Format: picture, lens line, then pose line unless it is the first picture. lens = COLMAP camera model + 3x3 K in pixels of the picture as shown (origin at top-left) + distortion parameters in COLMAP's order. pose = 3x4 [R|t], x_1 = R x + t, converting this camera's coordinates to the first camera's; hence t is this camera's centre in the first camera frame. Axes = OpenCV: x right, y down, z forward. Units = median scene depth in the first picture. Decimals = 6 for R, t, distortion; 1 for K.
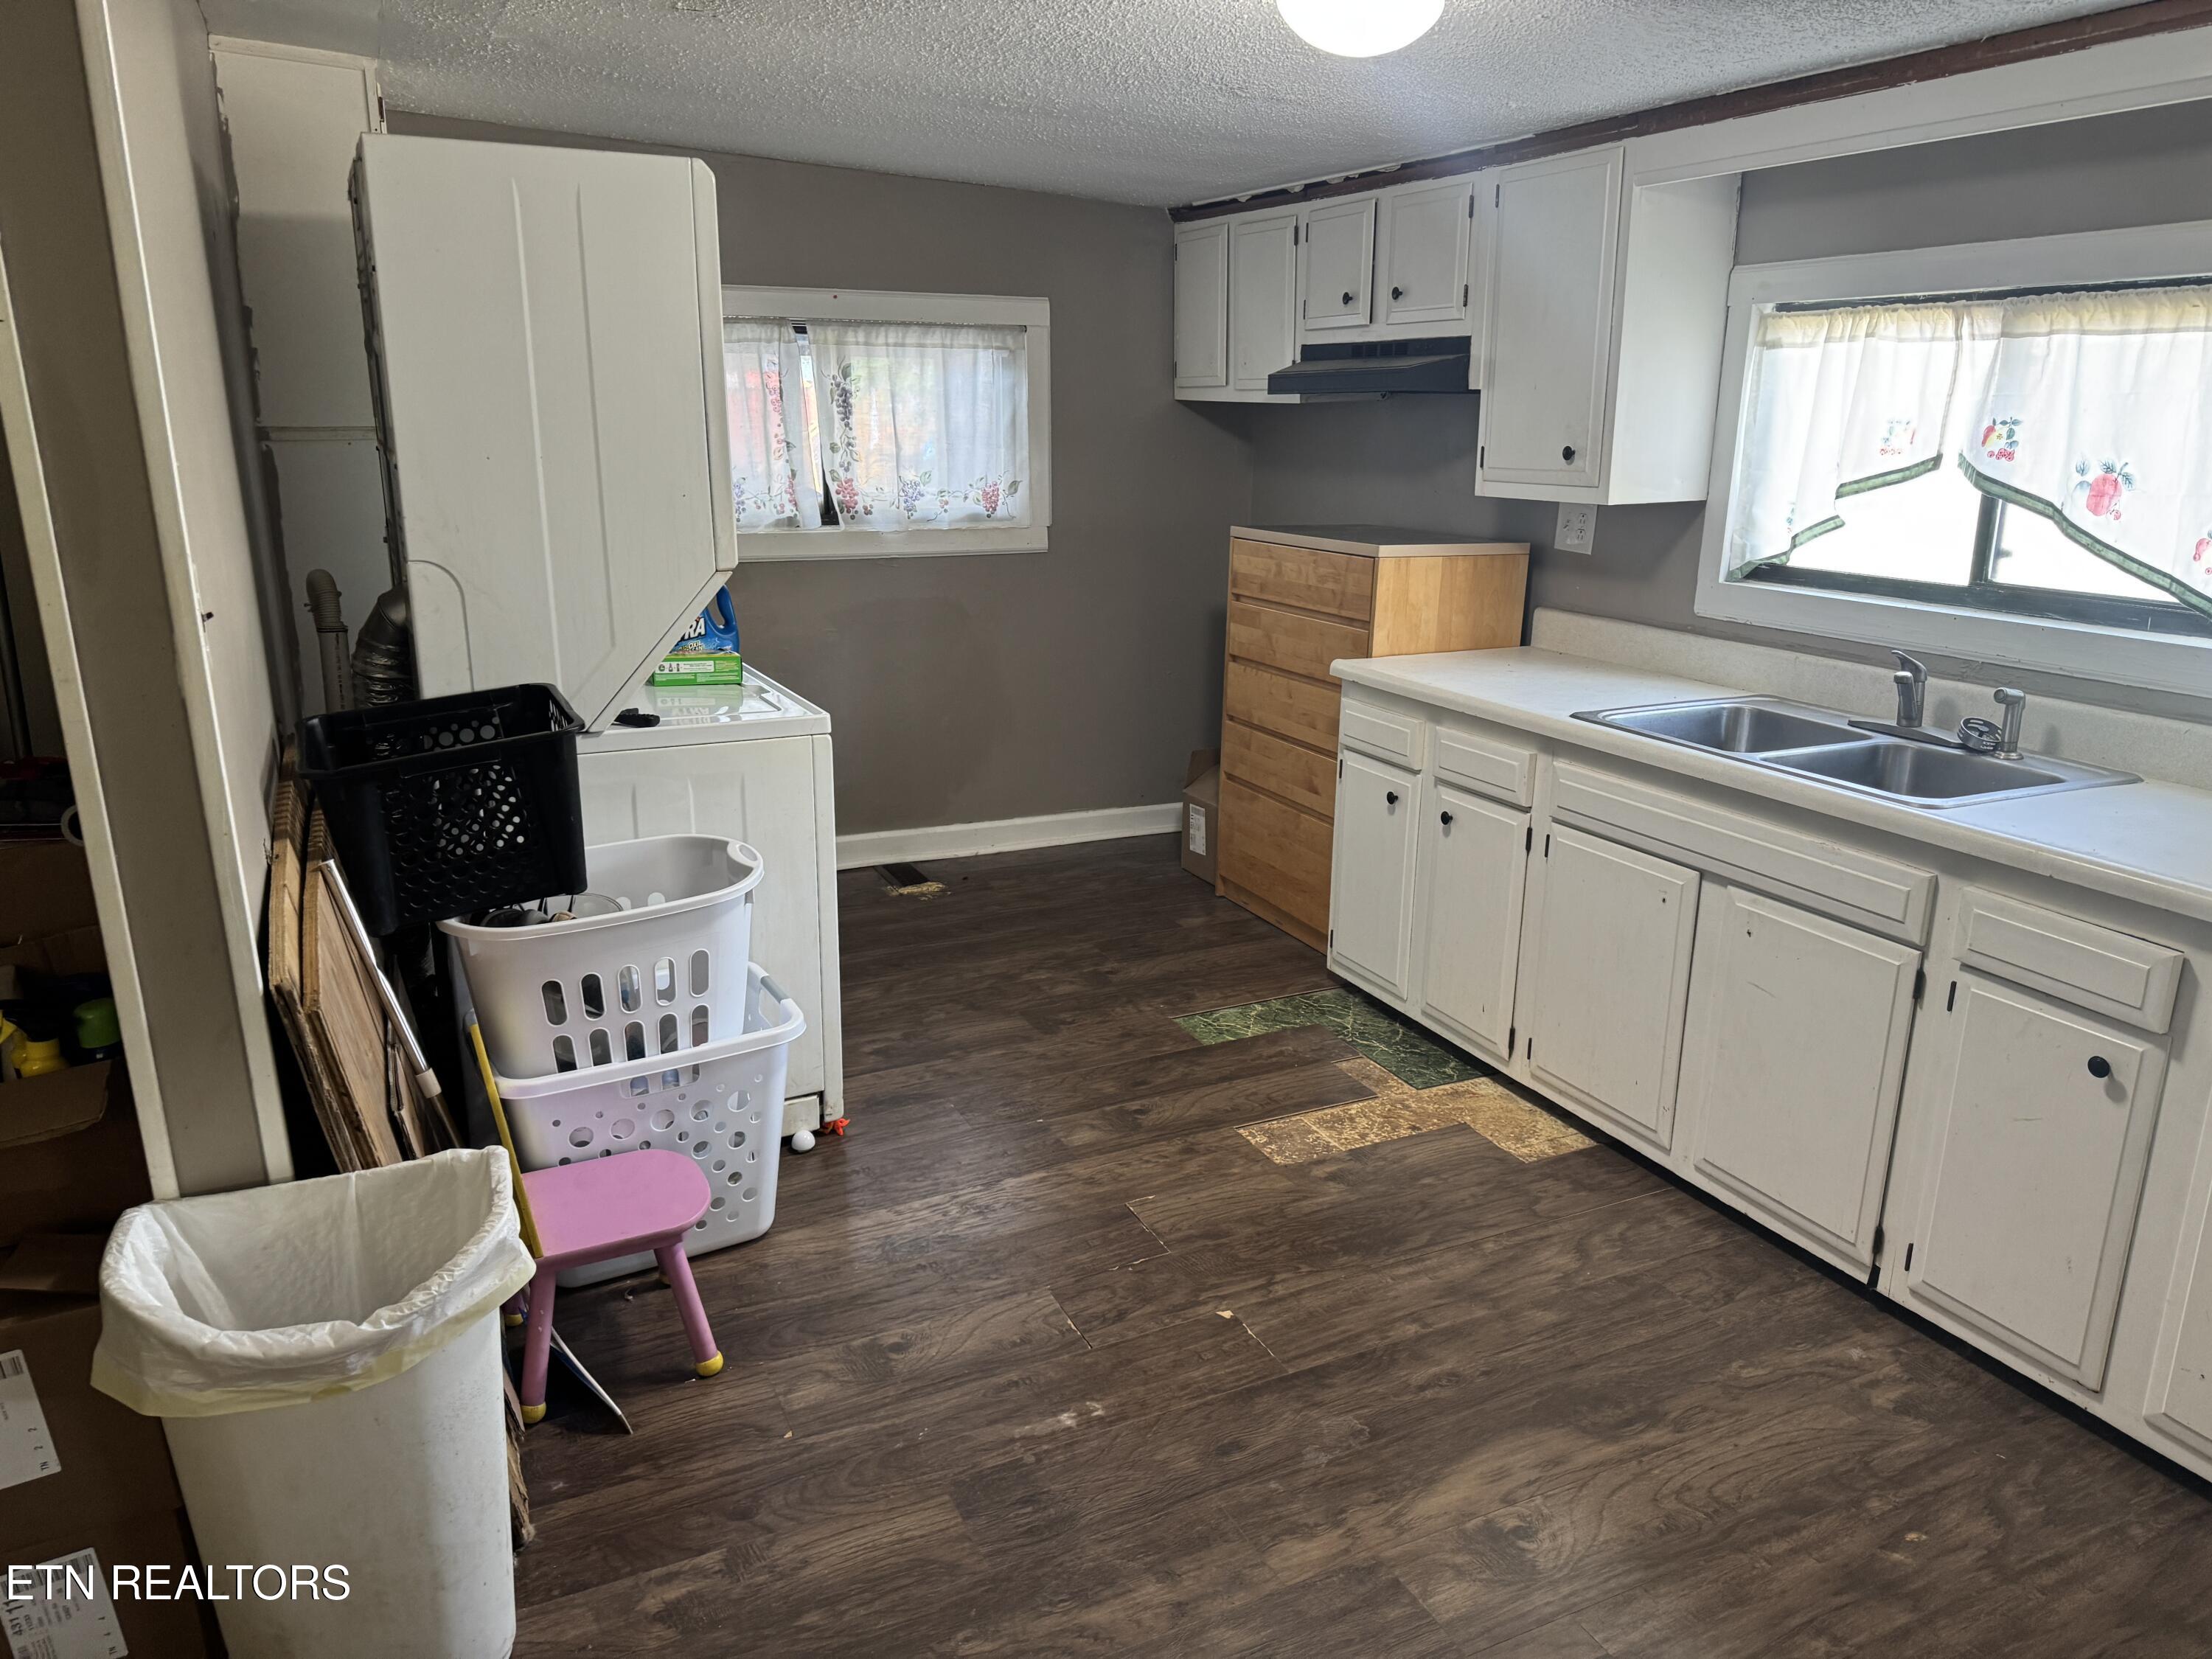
lens RADIAL K [[1556.1, 0, 1108.3], [0, 1556.1, 832.7], [0, 0, 1]] dist [0.077683, -0.078841]
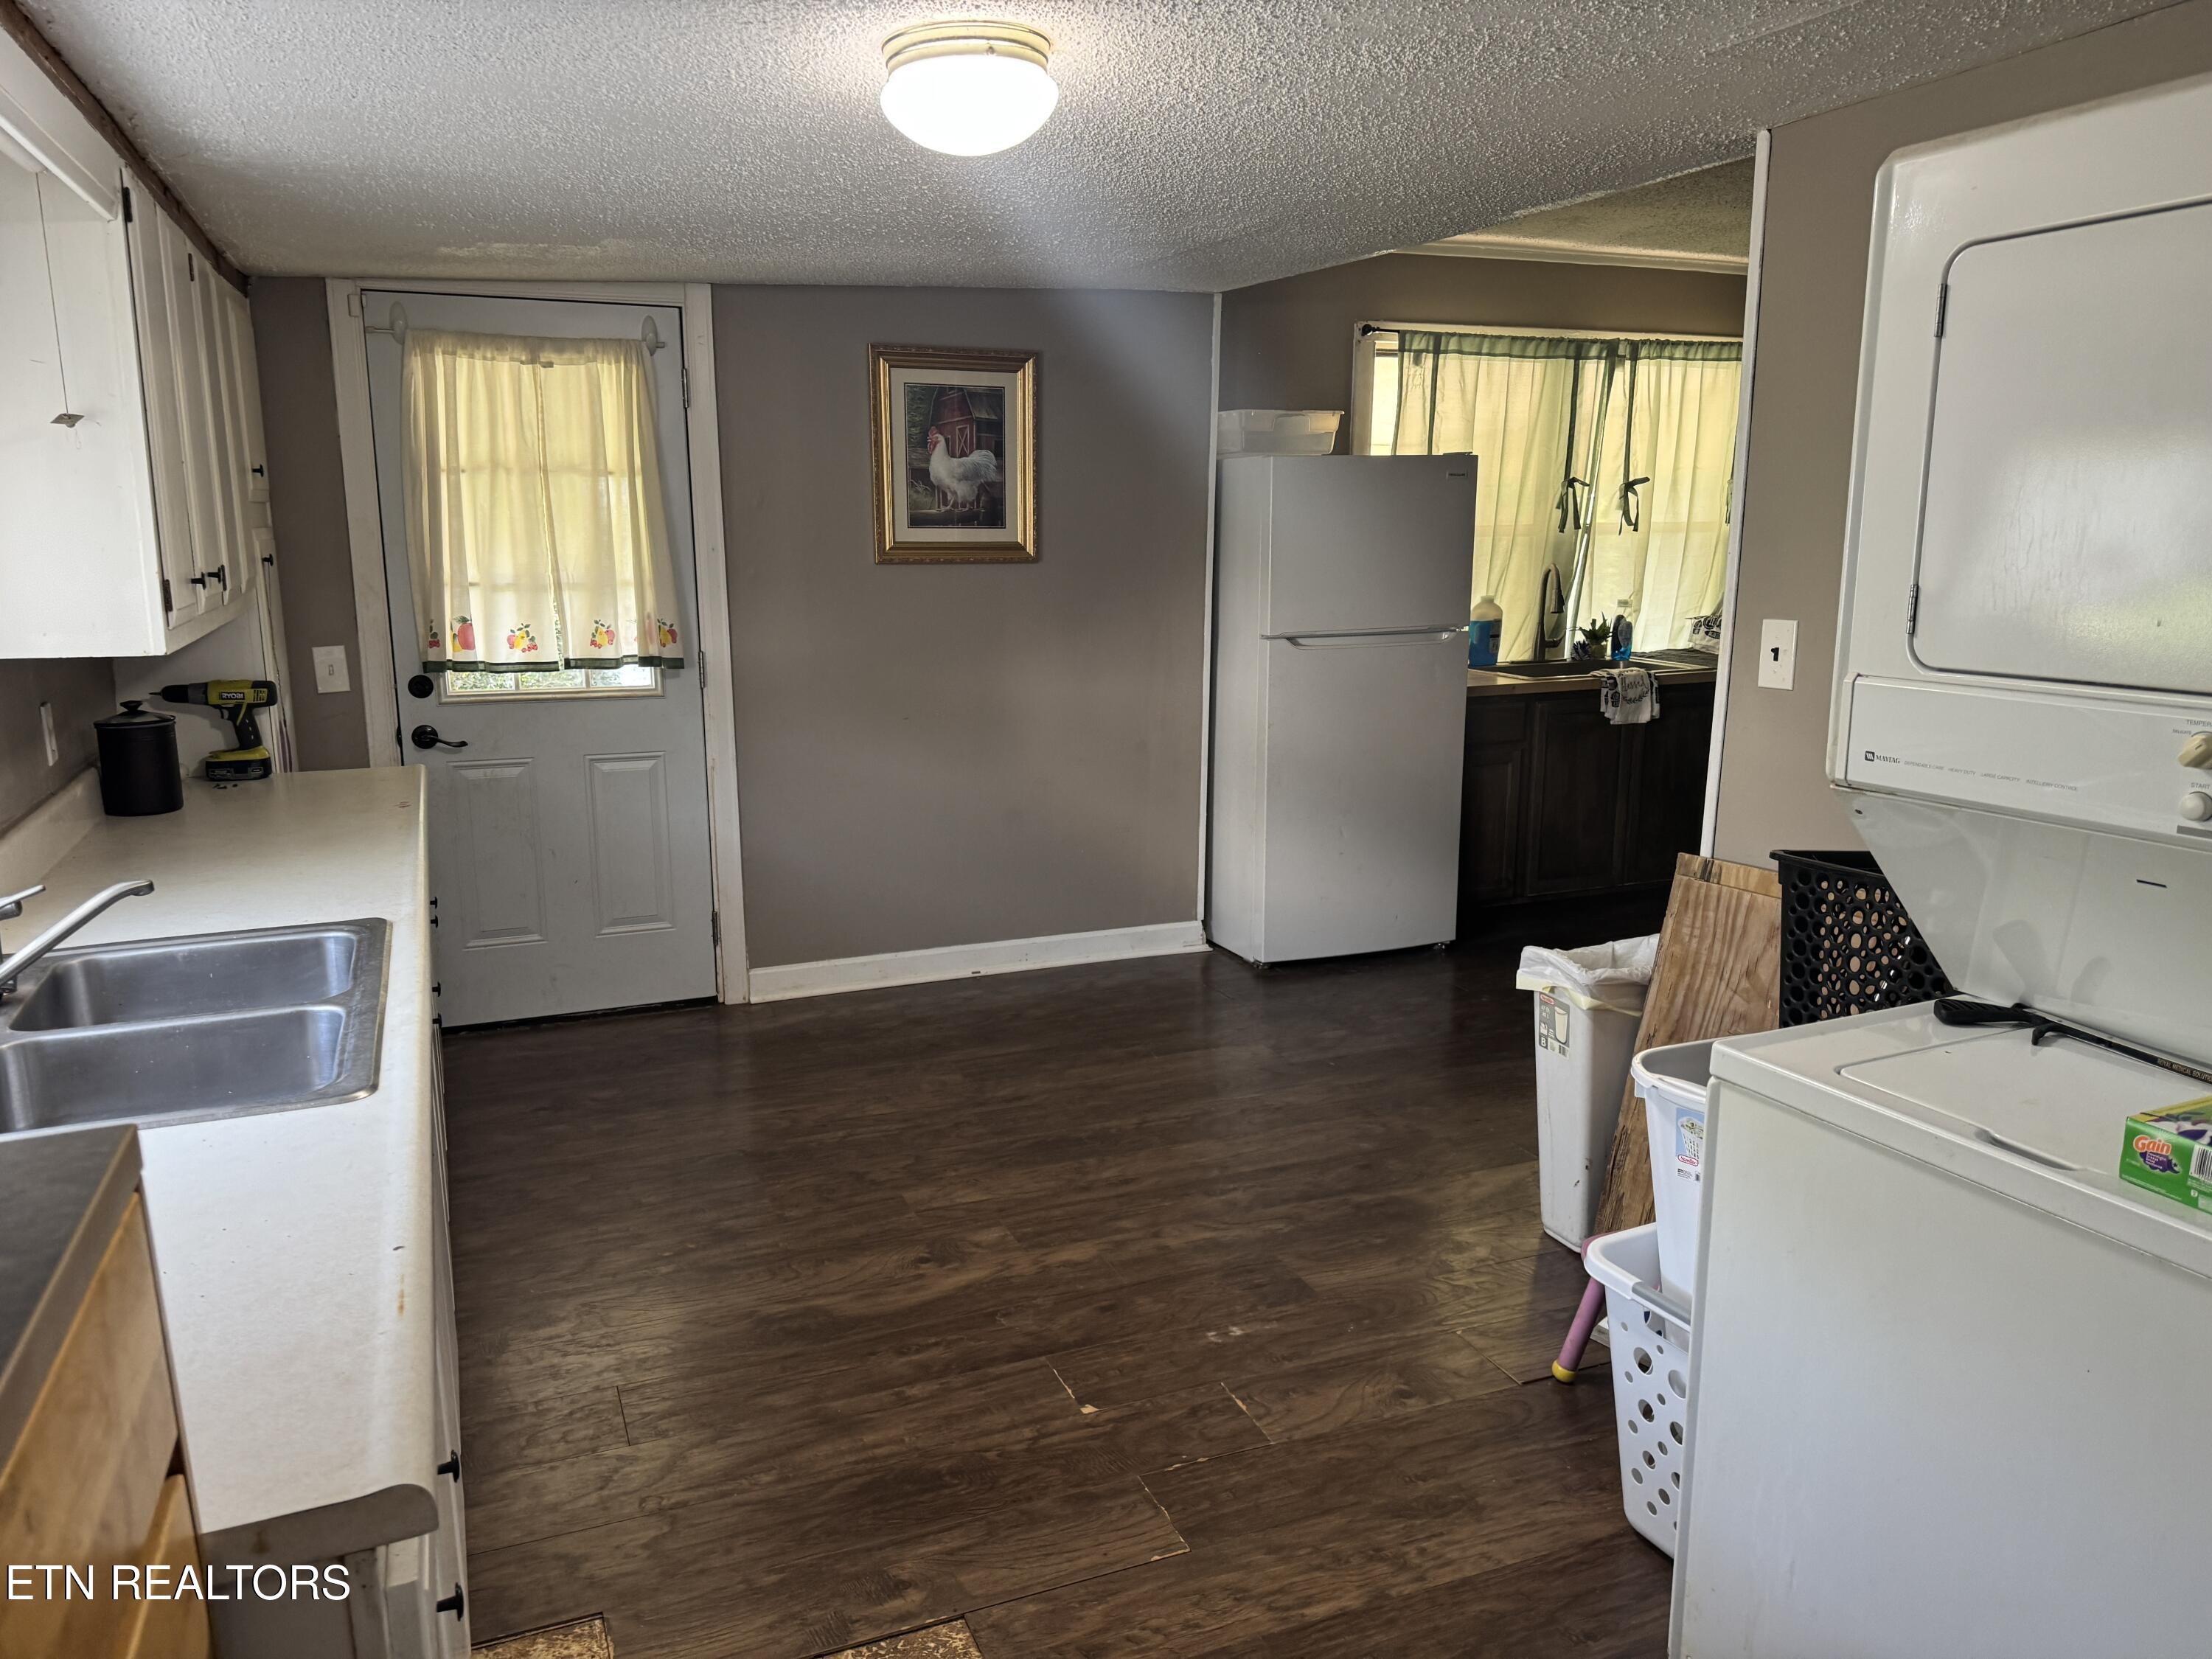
lens RADIAL K [[1556.1, 0, 1096.8], [0, 1556.1, 830.1], [0, 0, 1]] dist [0.077683, -0.078841]
pose [[-0.998878, -0.018076, 0.043782, 0.033948], [0.003718, 0.891547, 0.452913, -0.496729], [-0.047221, 0.452567, -0.890479, 1.786122]]
